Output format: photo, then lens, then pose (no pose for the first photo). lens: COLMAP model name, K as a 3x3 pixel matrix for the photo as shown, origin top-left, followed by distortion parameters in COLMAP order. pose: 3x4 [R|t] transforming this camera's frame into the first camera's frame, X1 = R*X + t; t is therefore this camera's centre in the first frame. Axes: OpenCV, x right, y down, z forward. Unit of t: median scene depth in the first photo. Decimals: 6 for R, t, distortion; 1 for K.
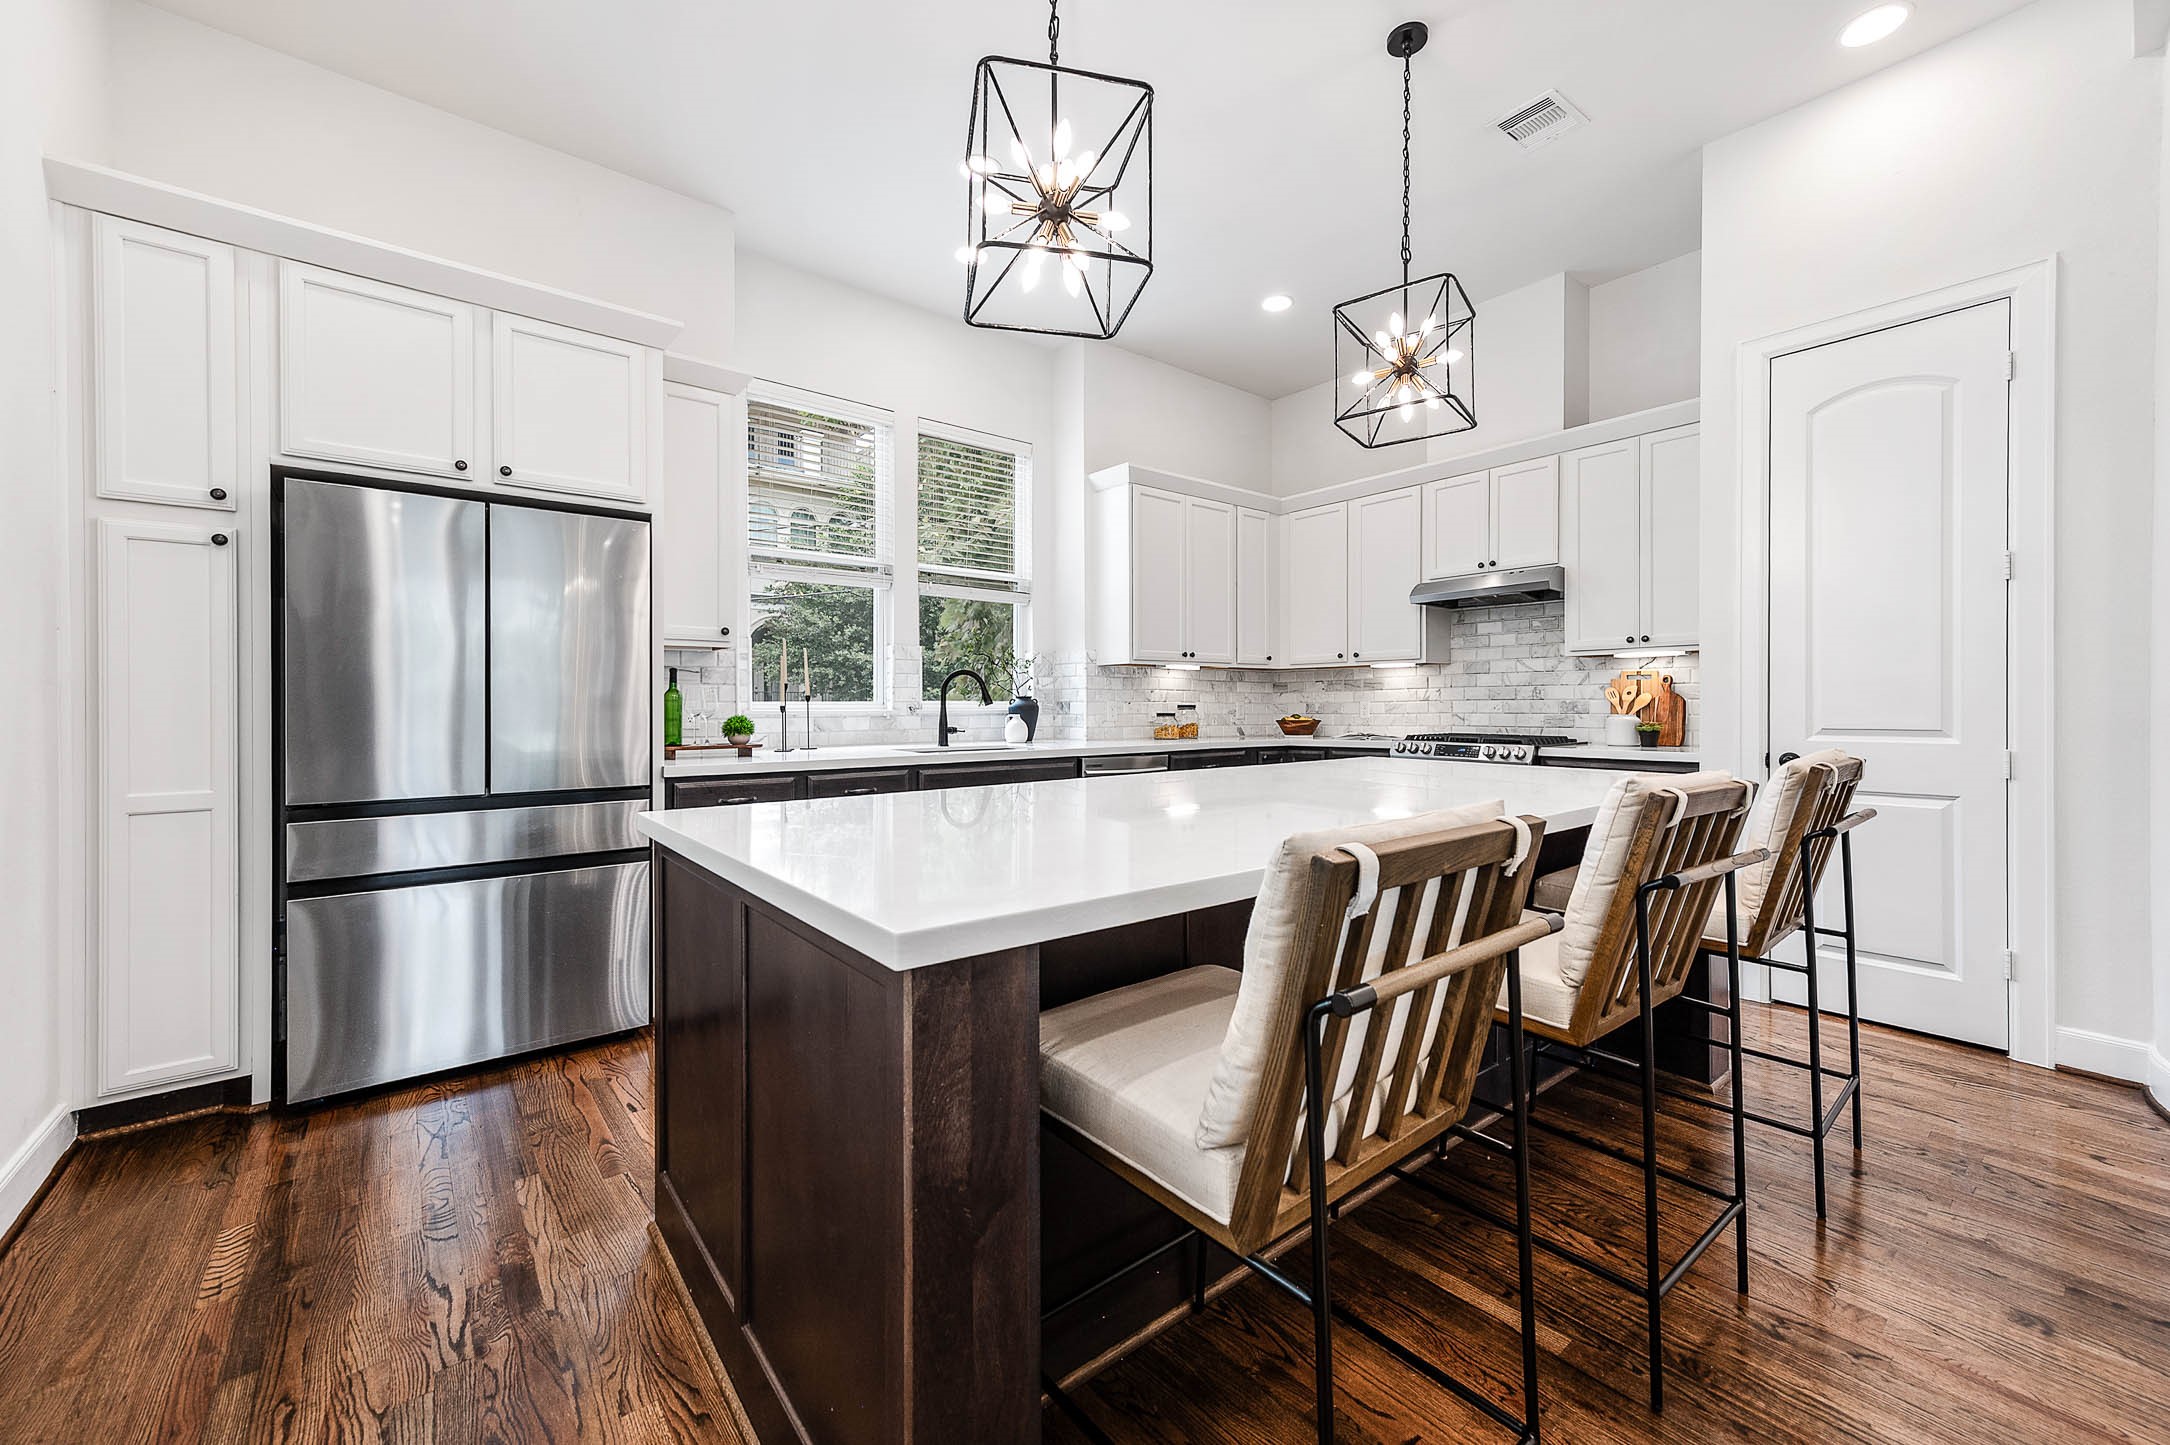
lens RADIAL K [[851.4, 0, 1080.0], [0, 851.4, 709.4], [0, 0, 1]] dist [0.011985, 0.000016]
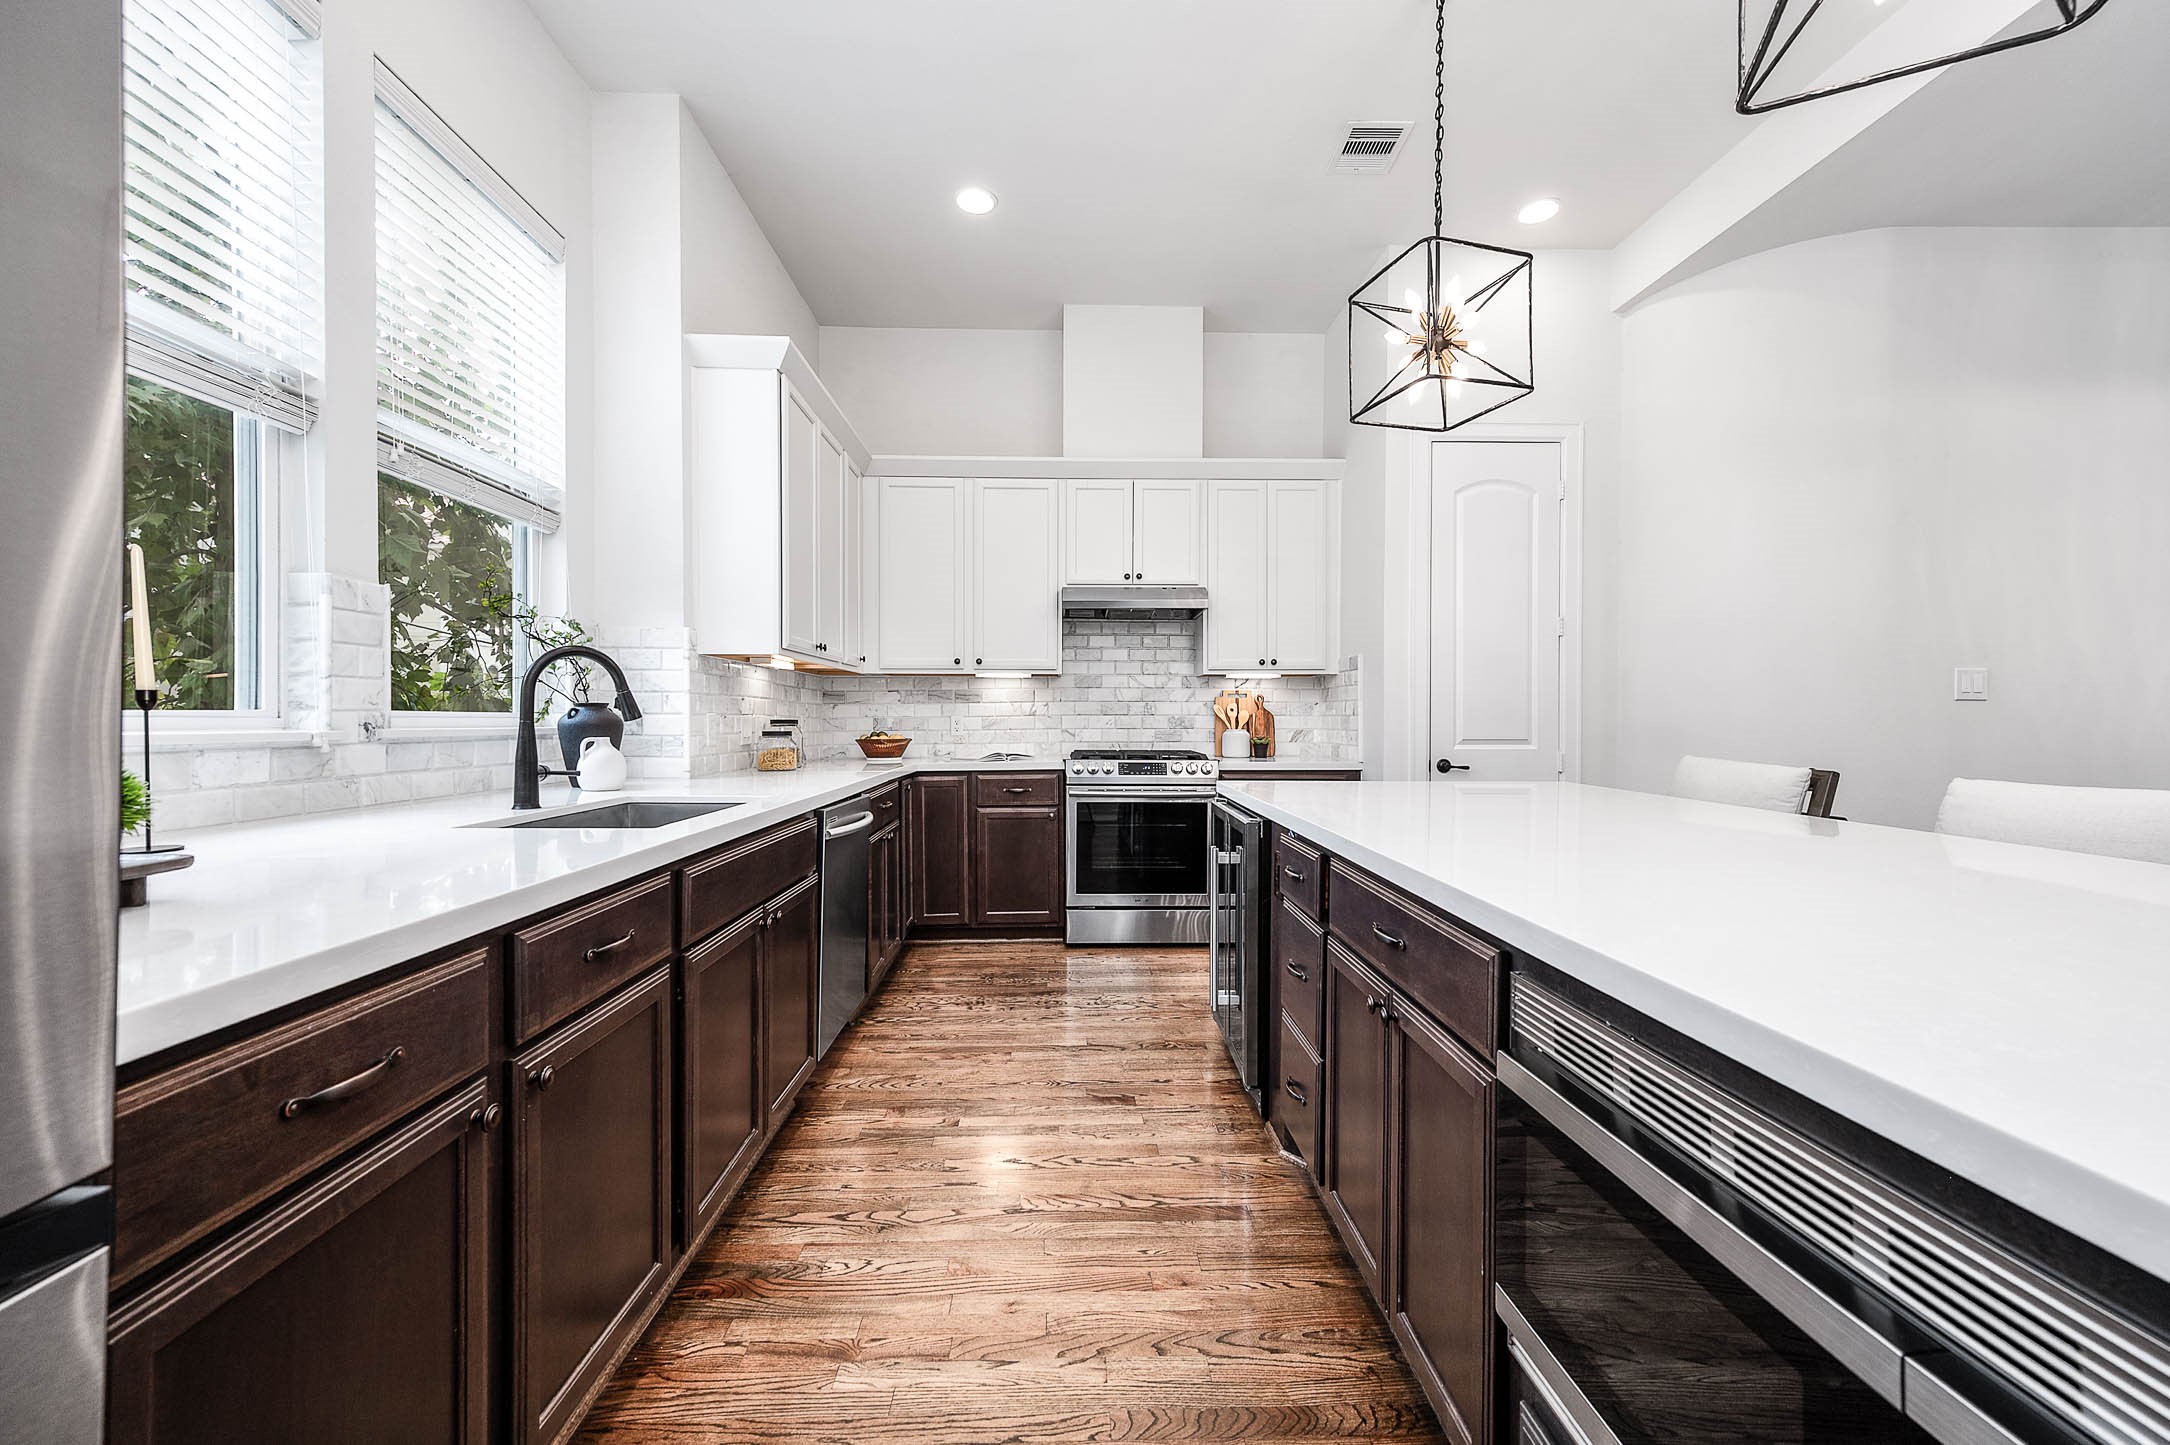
lens RADIAL K [[851.4, 0, 1085.7], [0, 851.4, 726.1], [0, 0, 1]] dist [0.011985, 0.000016]
pose [[0.600429, -0.004469, 0.799665, -0.349873], [0.001909, 0.999990, 0.004155, -0.003011], [-0.799676, -0.000969, 0.600431, 0.479579]]
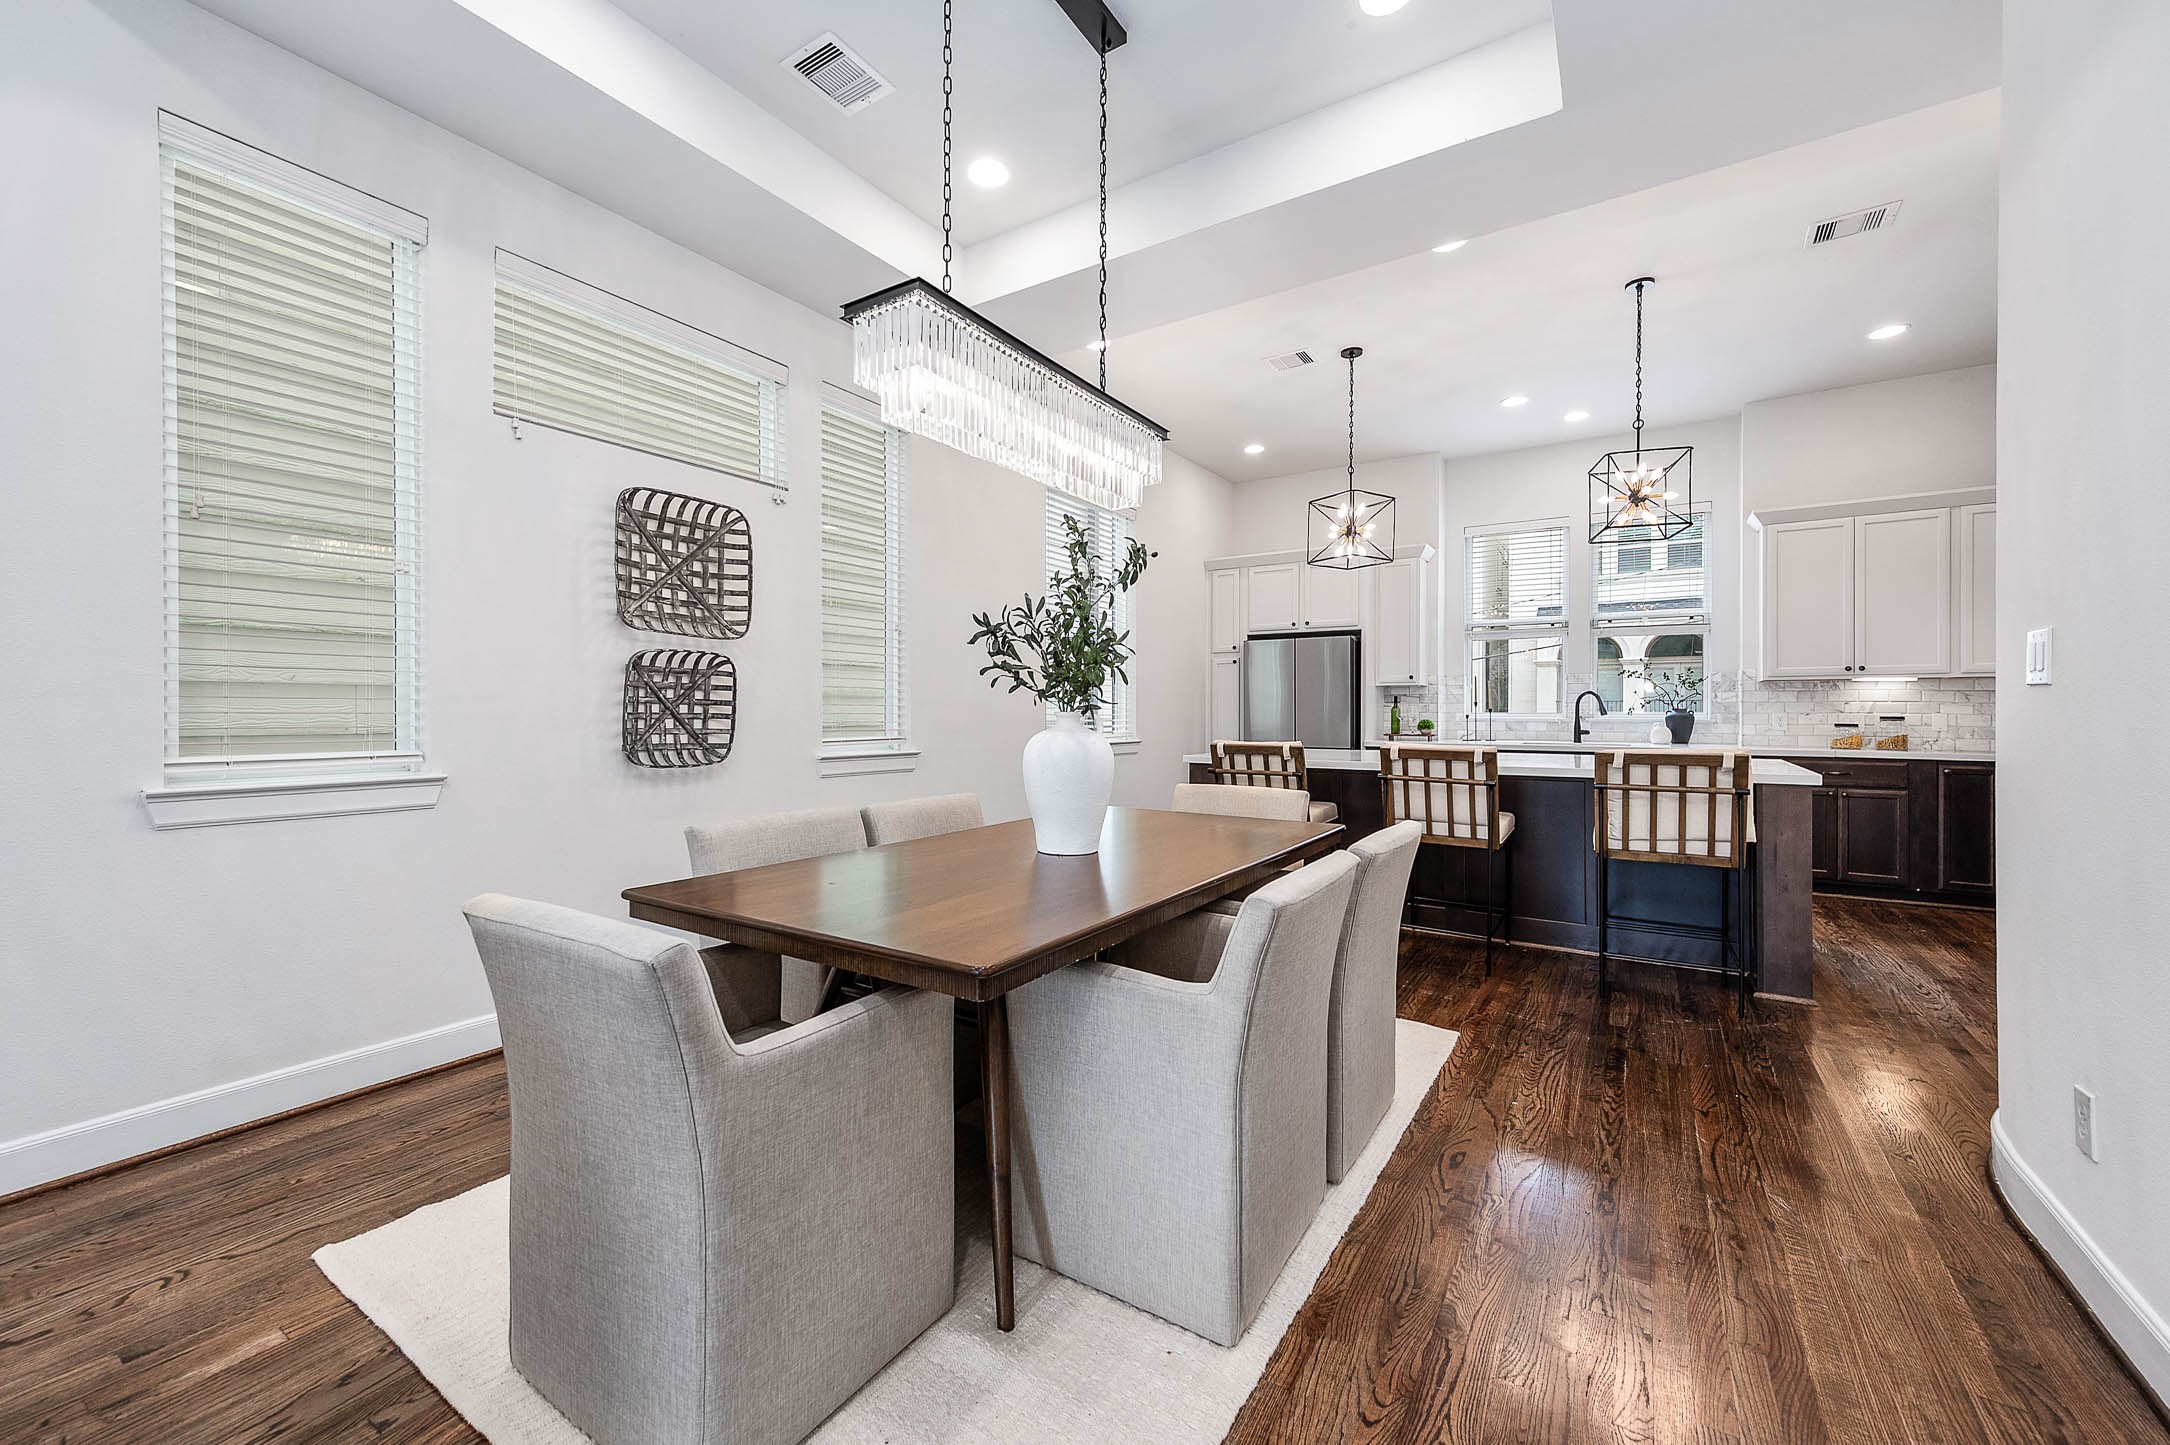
lens RADIAL K [[851.4, 0, 1090.5], [0, 851.4, 710.8], [0, 0, 1]] dist [0.011985, 0.000016]
pose [[0.325031, 0.001090, -0.945703, 0.965012], [-0.009195, 0.999956, -0.002008, -0.001144], [0.945659, 0.009349, 0.325027, -0.283361]]
